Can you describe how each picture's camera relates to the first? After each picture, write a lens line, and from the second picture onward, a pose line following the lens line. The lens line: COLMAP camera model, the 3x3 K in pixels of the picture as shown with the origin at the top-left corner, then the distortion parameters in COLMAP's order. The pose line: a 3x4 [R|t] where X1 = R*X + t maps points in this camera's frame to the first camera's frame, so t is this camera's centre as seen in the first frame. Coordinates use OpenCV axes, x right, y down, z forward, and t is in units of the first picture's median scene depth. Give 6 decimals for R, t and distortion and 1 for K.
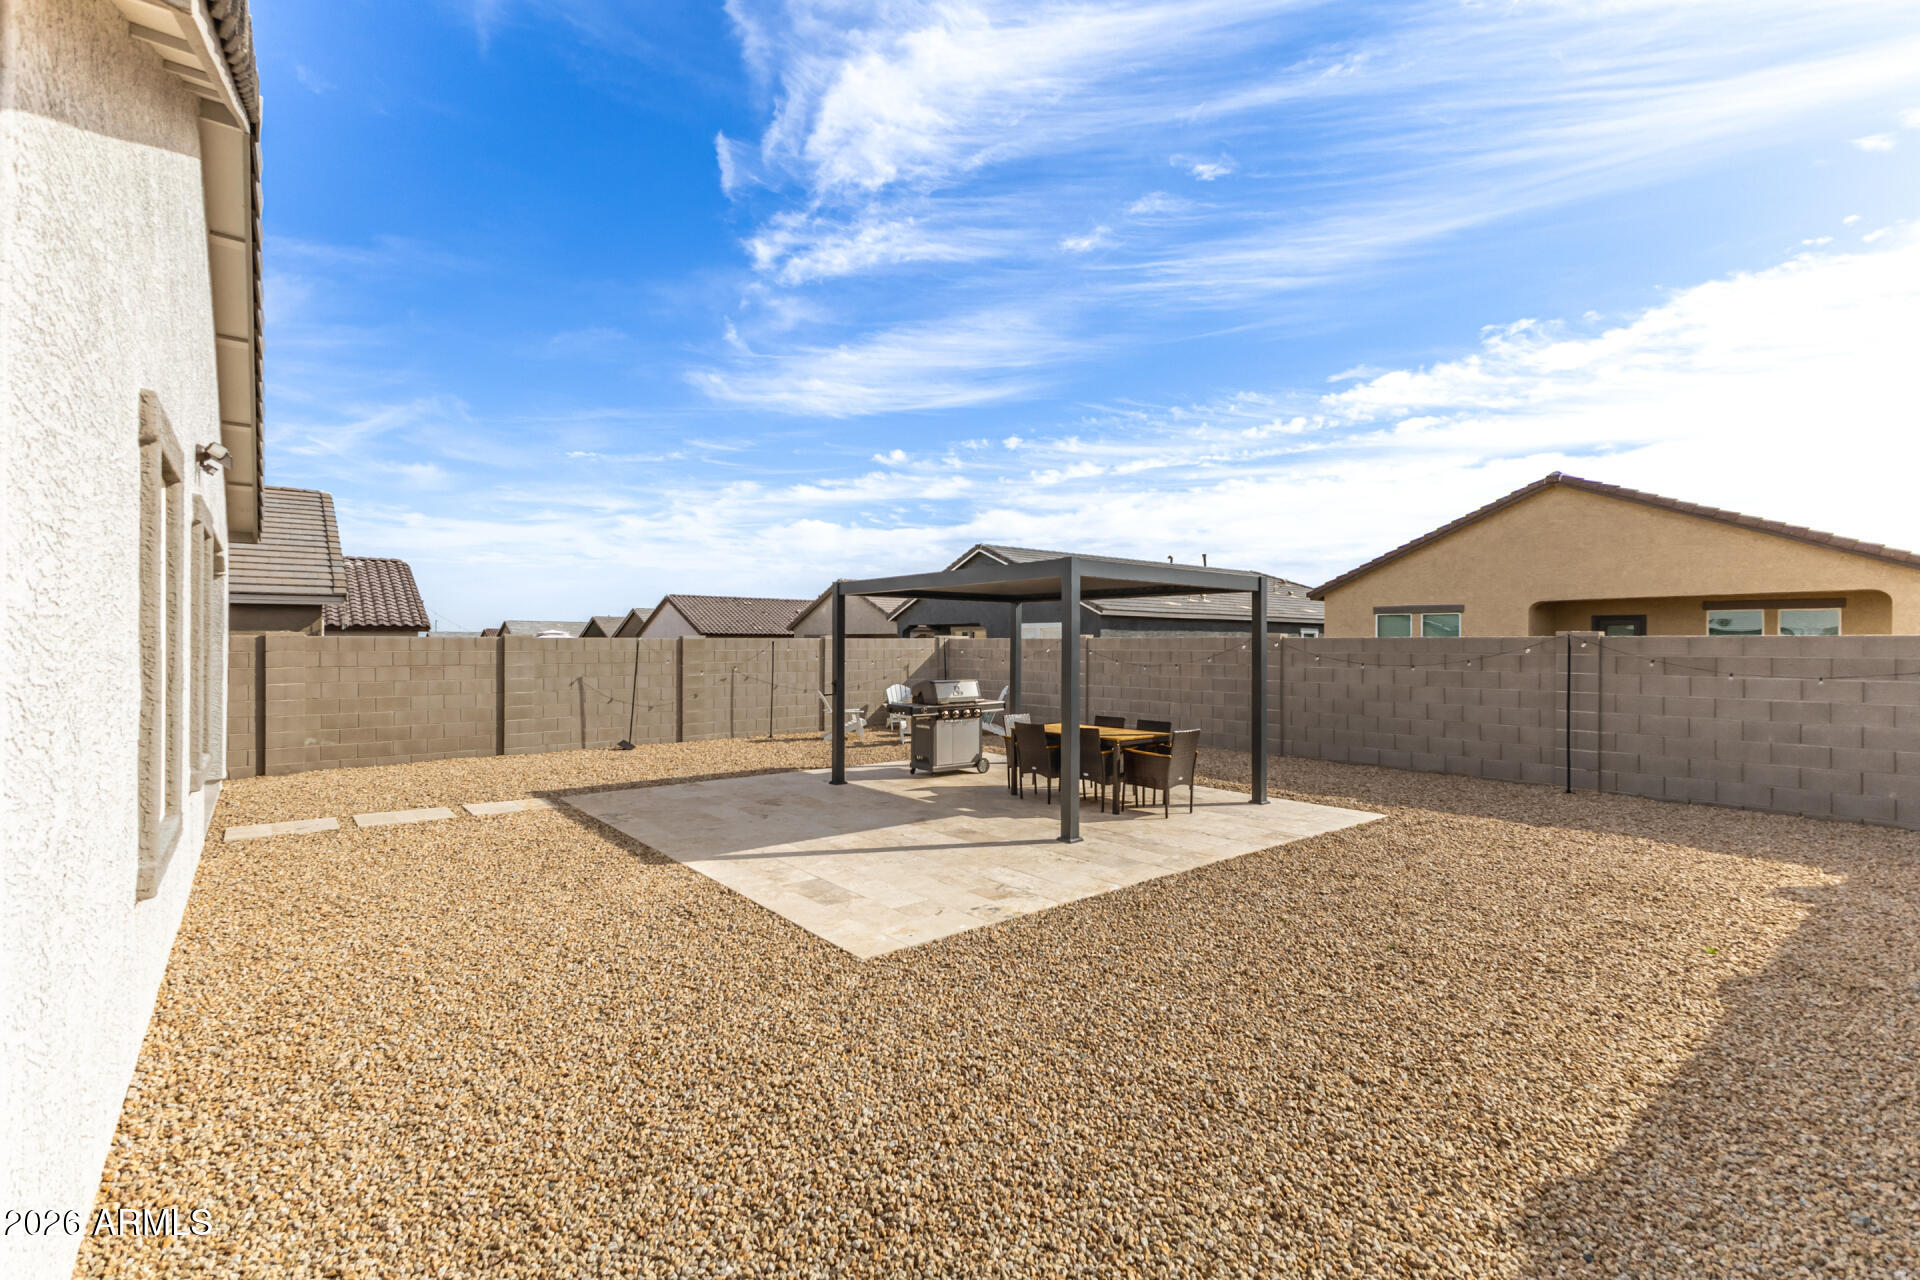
lens RADIAL K [[825.3, 0, 960.0], [0, 825.3, 640.0], [0, 0, 1]] dist [0.001322, 0.000245]
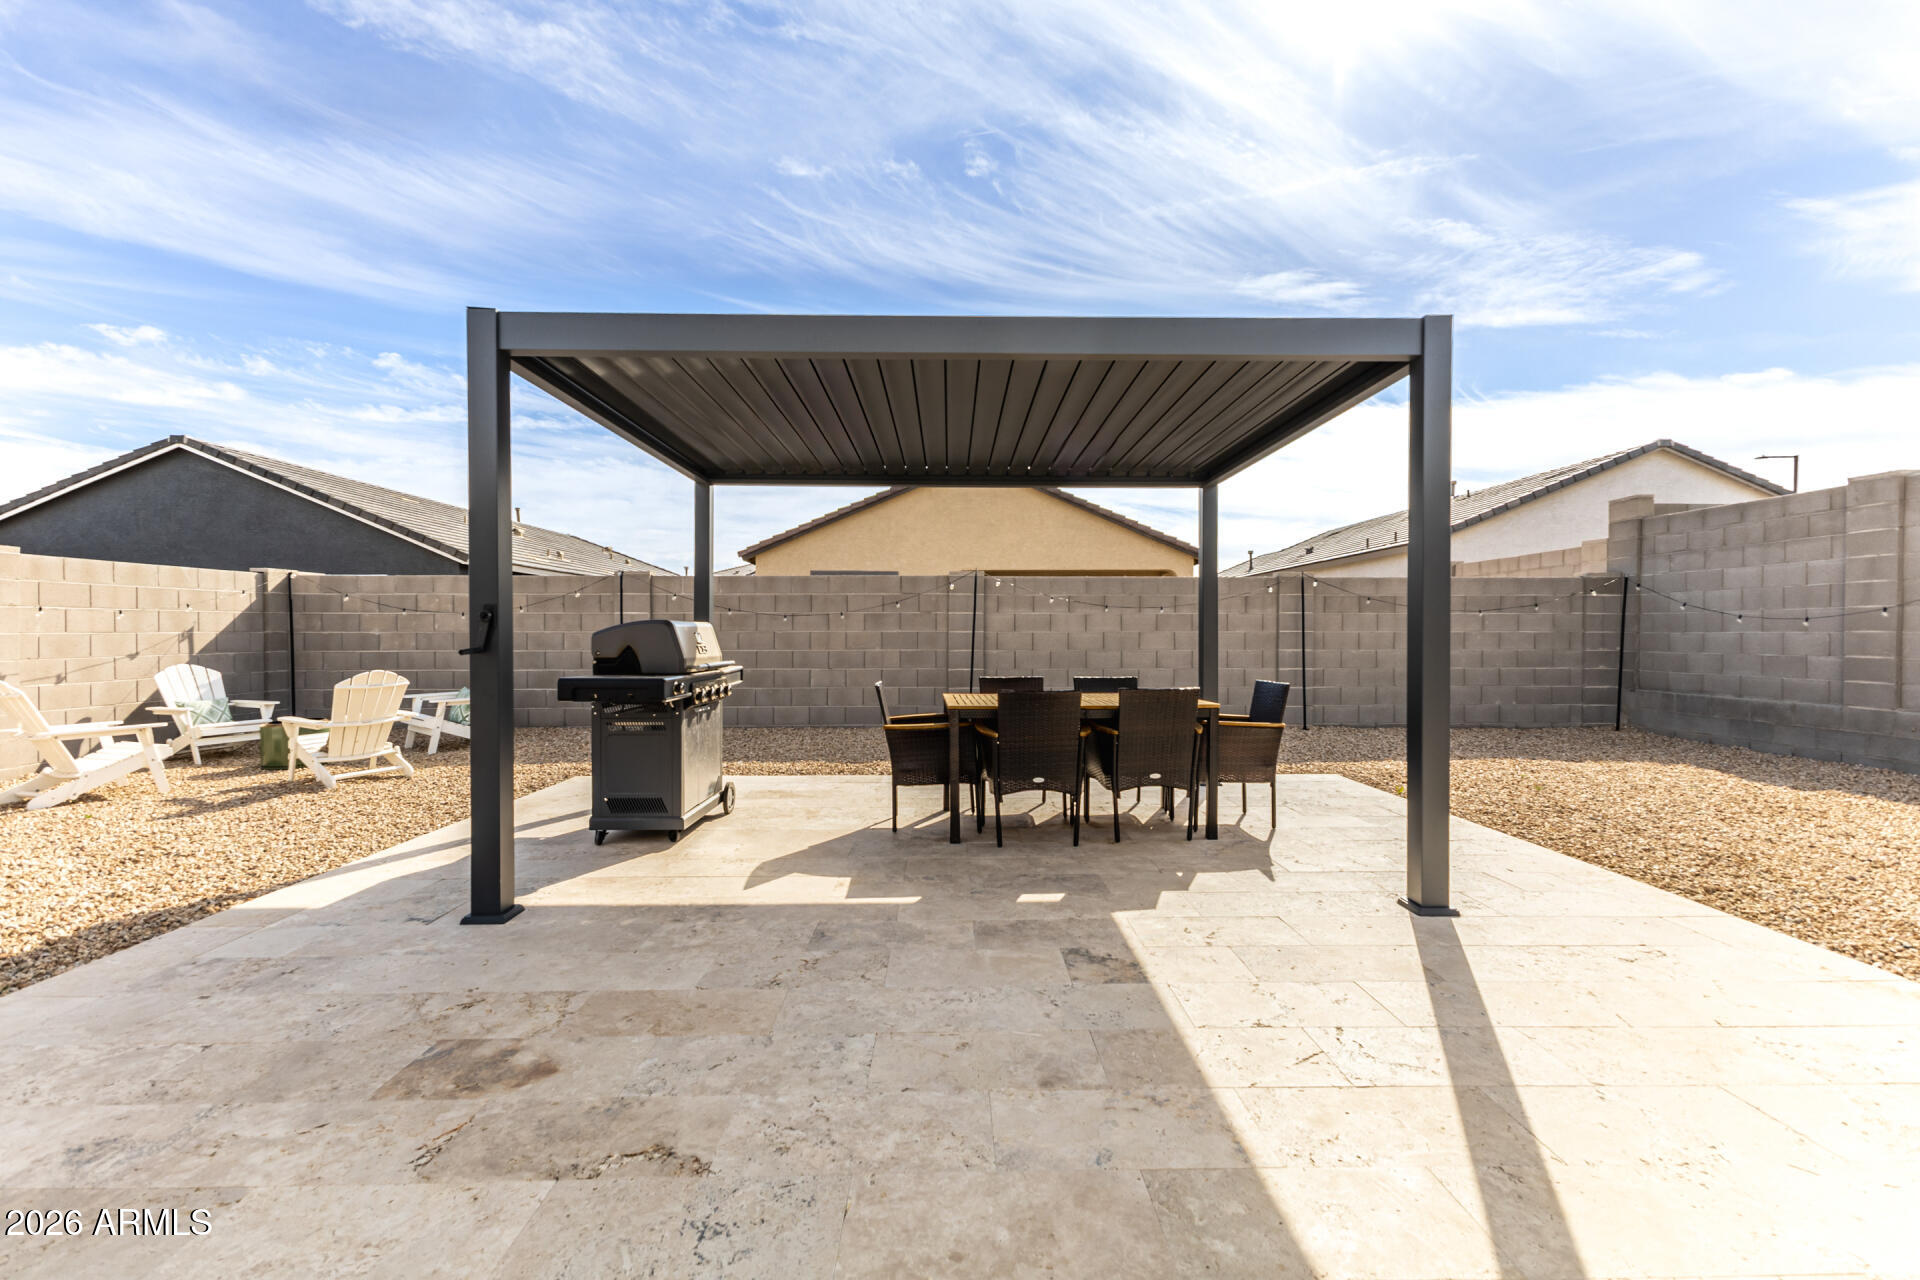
lens RADIAL K [[825.3, 0, 960.0], [0, 825.3, 640.0], [0, 0, 1]] dist [0.001322, 0.000245]
pose [[0.619877, -0.010302, 0.784631, -0.230194], [-0.002282, 0.999886, 0.014931, 0.043794], [-0.784696, -0.011046, 0.619783, 0.507089]]
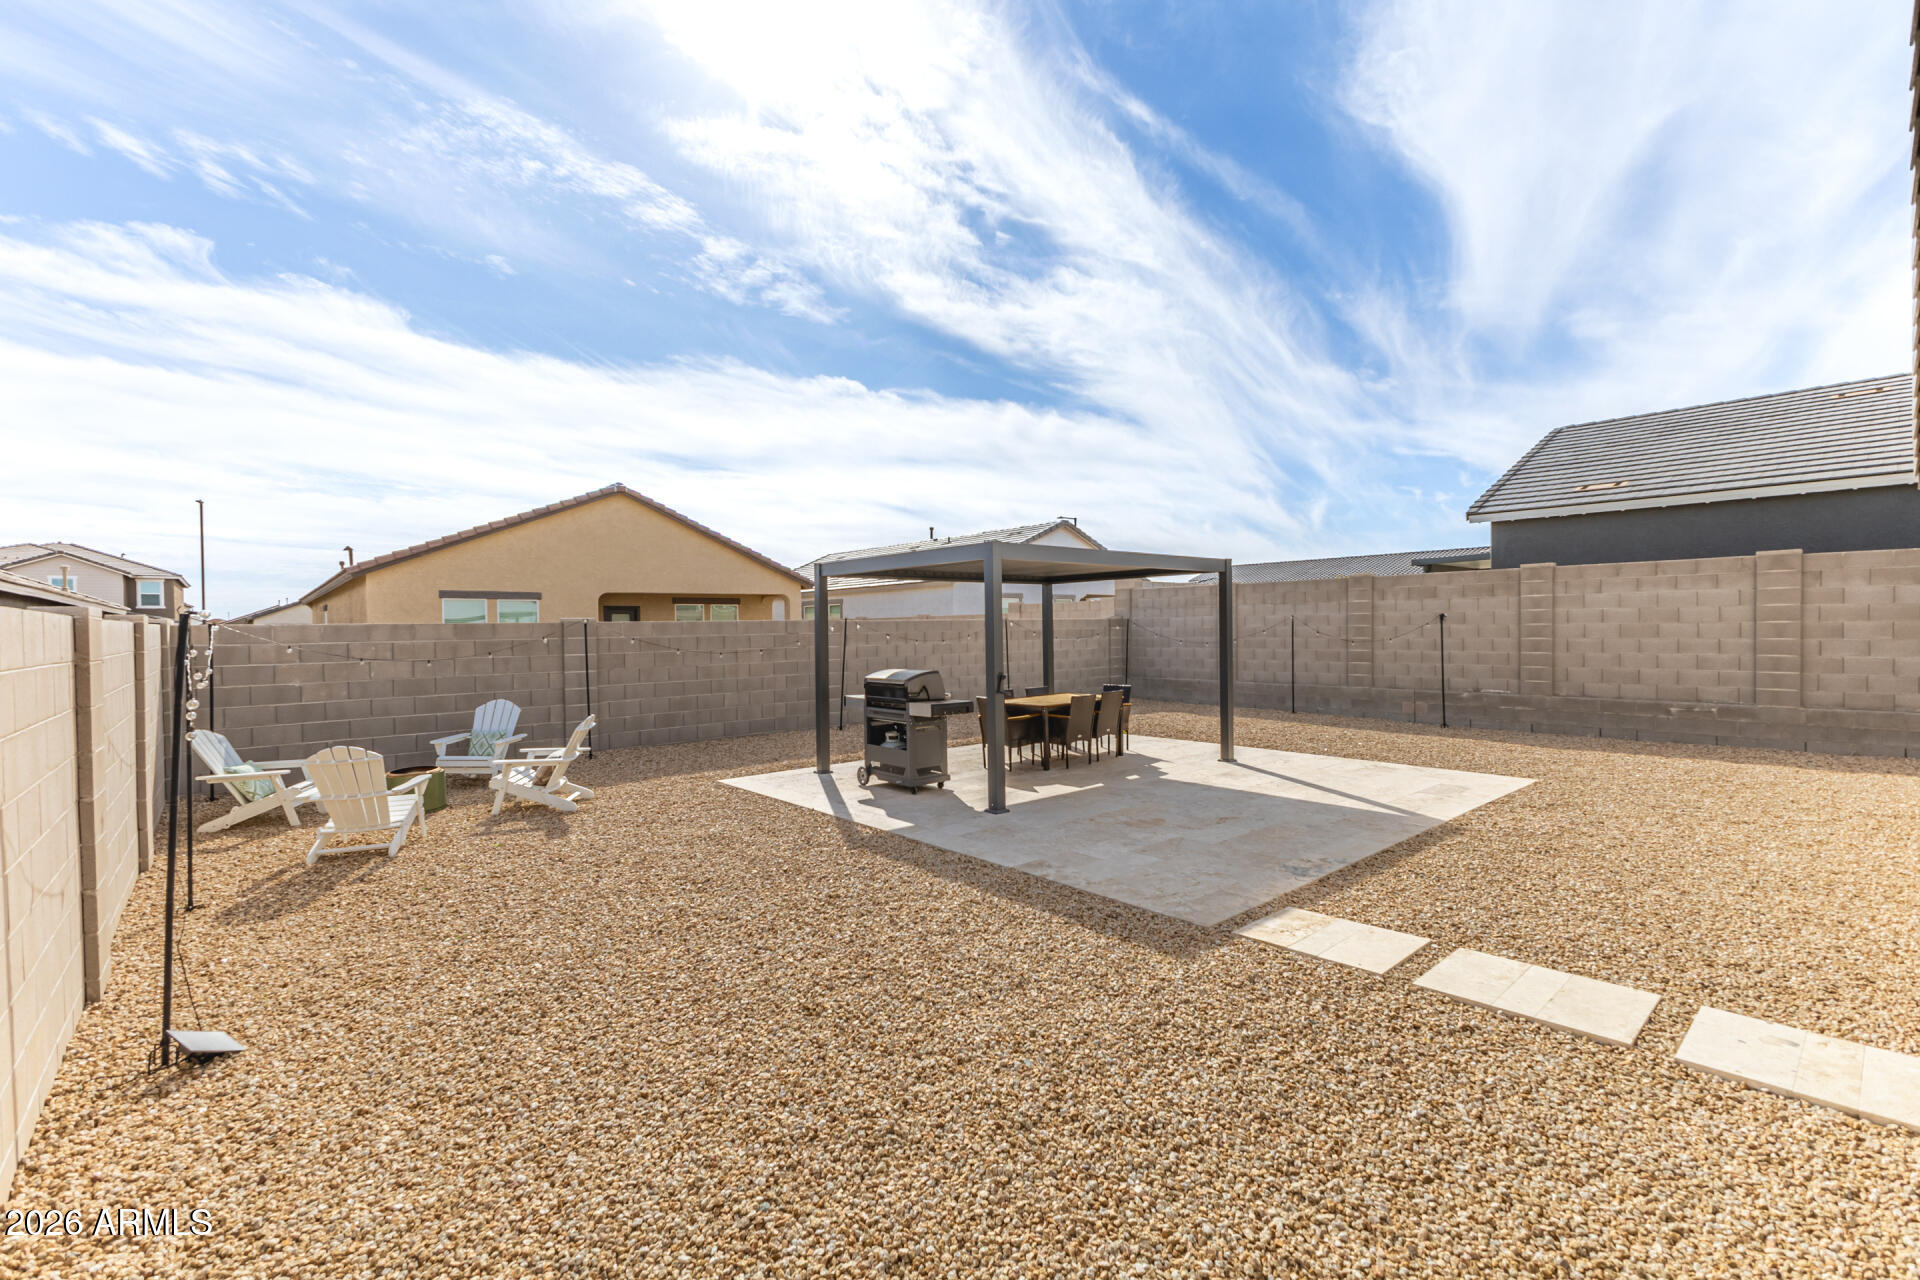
lens RADIAL K [[825.3, 0, 960.0], [0, 825.3, 640.0], [0, 0, 1]] dist [0.001322, 0.000245]
pose [[-0.032601, -0.019125, 0.999285, -0.702589], [0.009351, 0.999767, 0.019439, 0.002890], [-0.999425, 0.009978, -0.032415, 0.833353]]
